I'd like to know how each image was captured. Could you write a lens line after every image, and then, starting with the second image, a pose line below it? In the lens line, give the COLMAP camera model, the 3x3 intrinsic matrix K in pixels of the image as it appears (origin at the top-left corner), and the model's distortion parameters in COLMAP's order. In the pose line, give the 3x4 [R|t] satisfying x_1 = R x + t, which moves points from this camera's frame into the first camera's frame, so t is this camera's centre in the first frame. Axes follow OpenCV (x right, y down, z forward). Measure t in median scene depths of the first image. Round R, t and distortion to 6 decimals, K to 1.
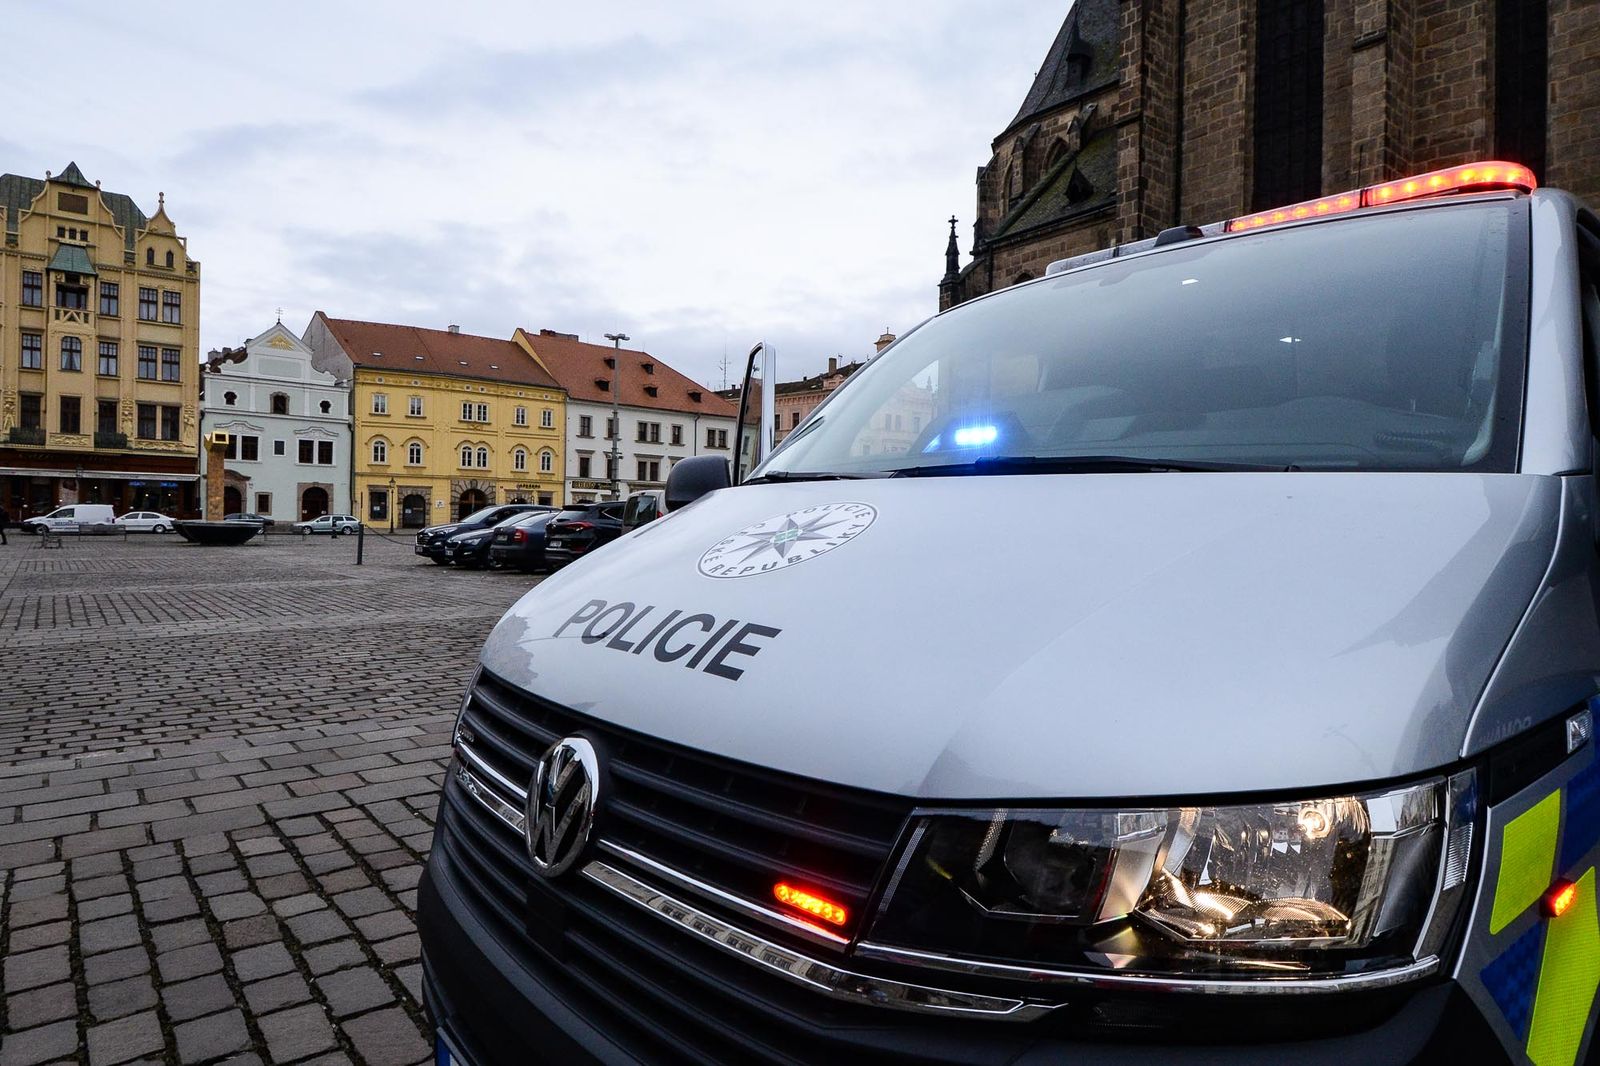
lens RADIAL K [[908.0, 0, 800.0], [0, 908.0, 533.0], [0, 0, 1]] dist [0.012805, -0.023042]
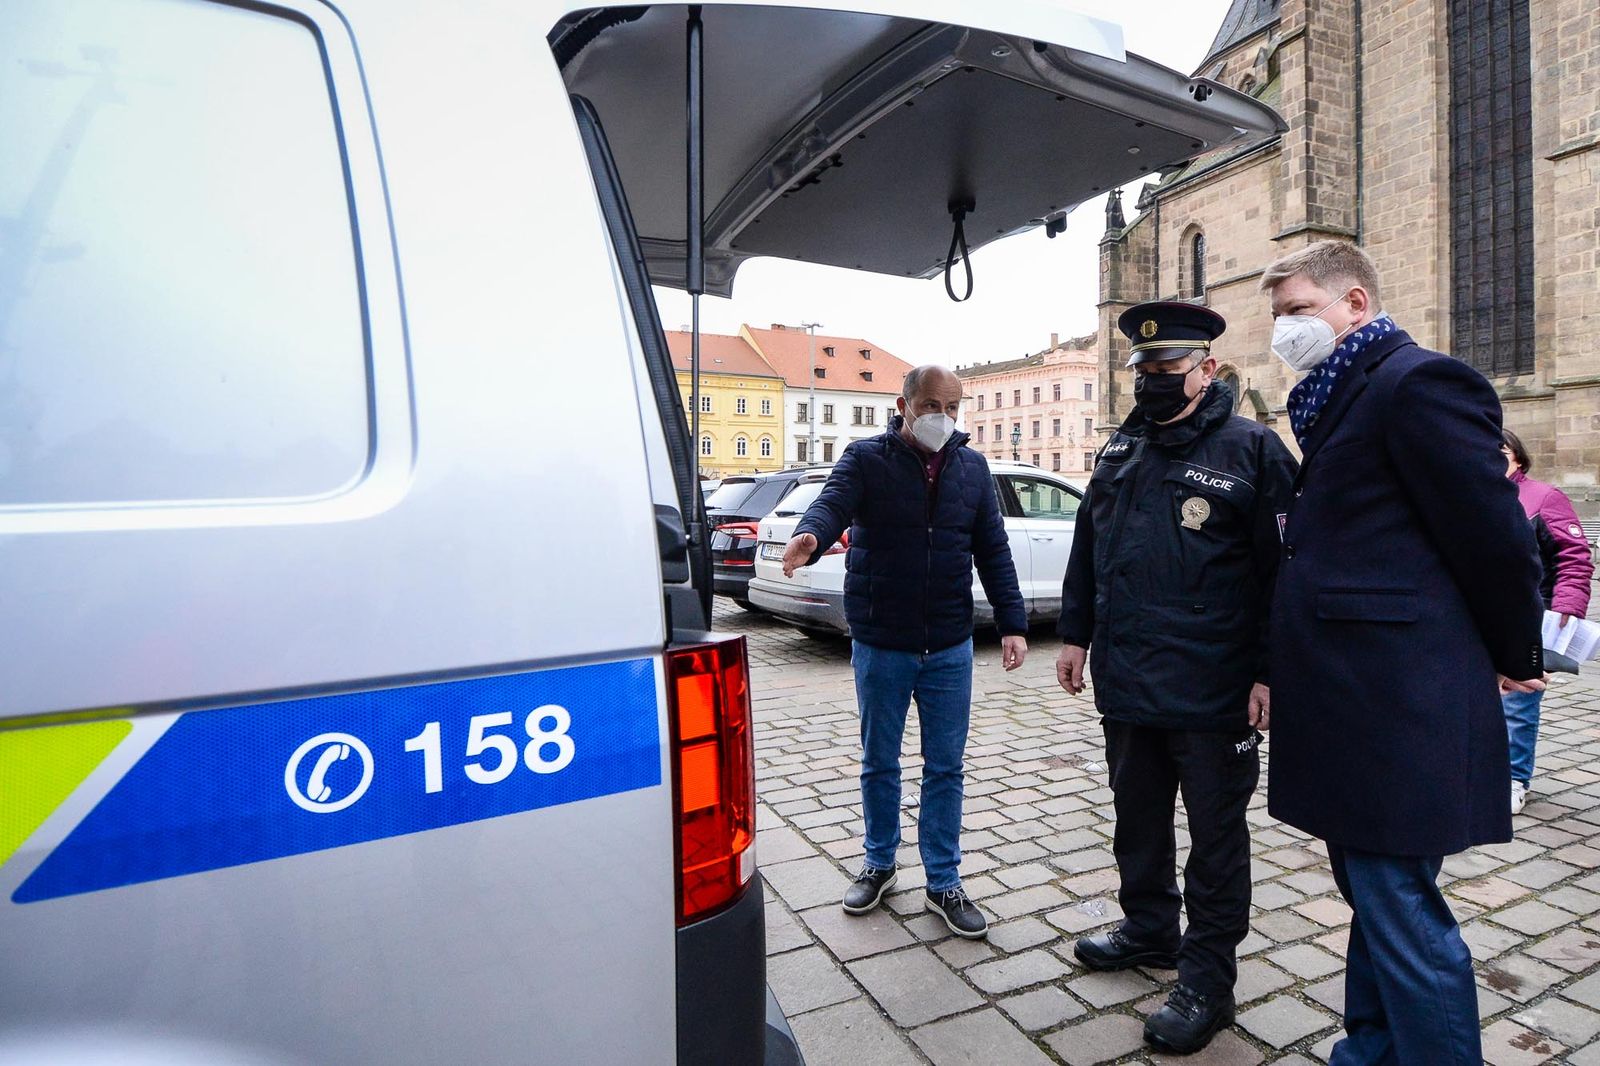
lens RADIAL K [[887.0, 0, 806.7], [0, 887.0, 509.0], [0, 0, 1]] dist [0.000539, -0.020711]
pose [[0.971368, -0.016640, -0.236996, 0.095660], [0.015745, 0.999860, -0.005669, -0.001827], [0.237058, 0.001775, 0.971494, 0.061924]]
